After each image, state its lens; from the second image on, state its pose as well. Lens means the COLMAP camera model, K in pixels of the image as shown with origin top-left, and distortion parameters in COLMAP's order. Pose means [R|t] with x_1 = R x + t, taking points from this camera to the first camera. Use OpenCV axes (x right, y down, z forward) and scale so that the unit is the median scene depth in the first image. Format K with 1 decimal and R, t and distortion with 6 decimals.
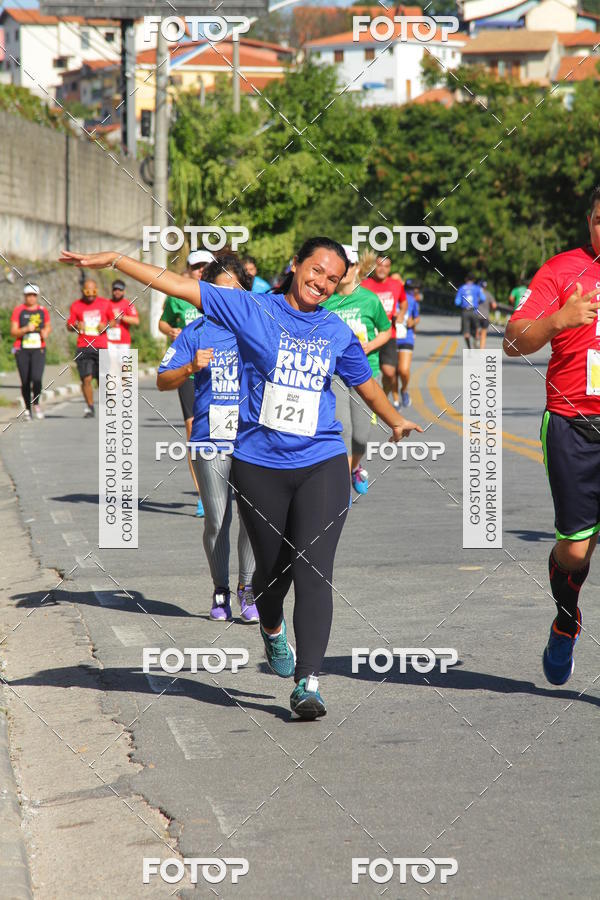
lens RADIAL K [[3838.2, 0, 222.5], [0, 3838.2, 483.2], [0, 0, 1]] dist [0.494380, -1.551221]
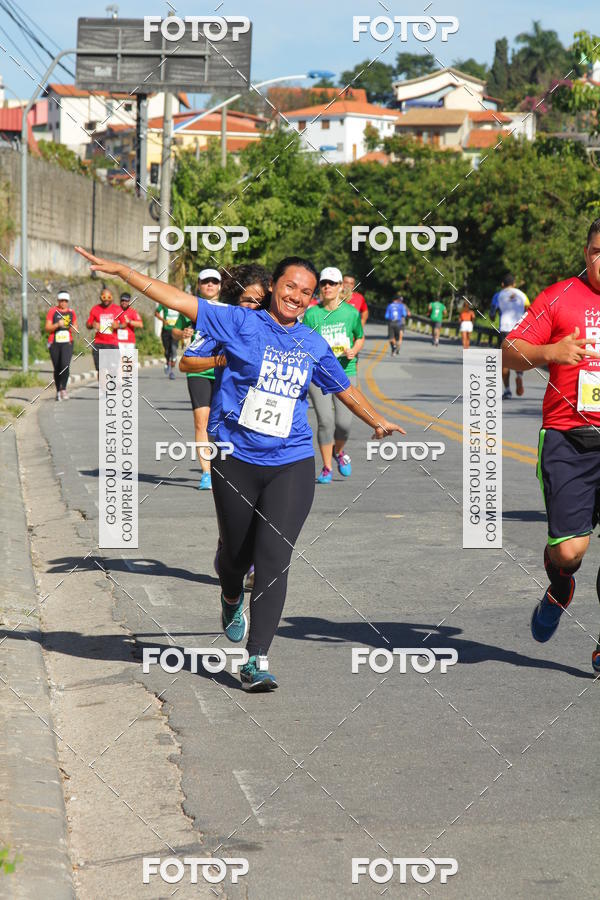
lens RADIAL K [[3537.4, 0, 241.1], [0, 3537.4, 503.0], [0, 0, 1]] dist [0.338499, 1.715448]
pose [[0.999766, 0.019315, 0.009732, 0.000063], [-0.019370, 0.999797, 0.005567, 0.011734], [-0.009622, -0.005754, 0.999937, -0.210583]]
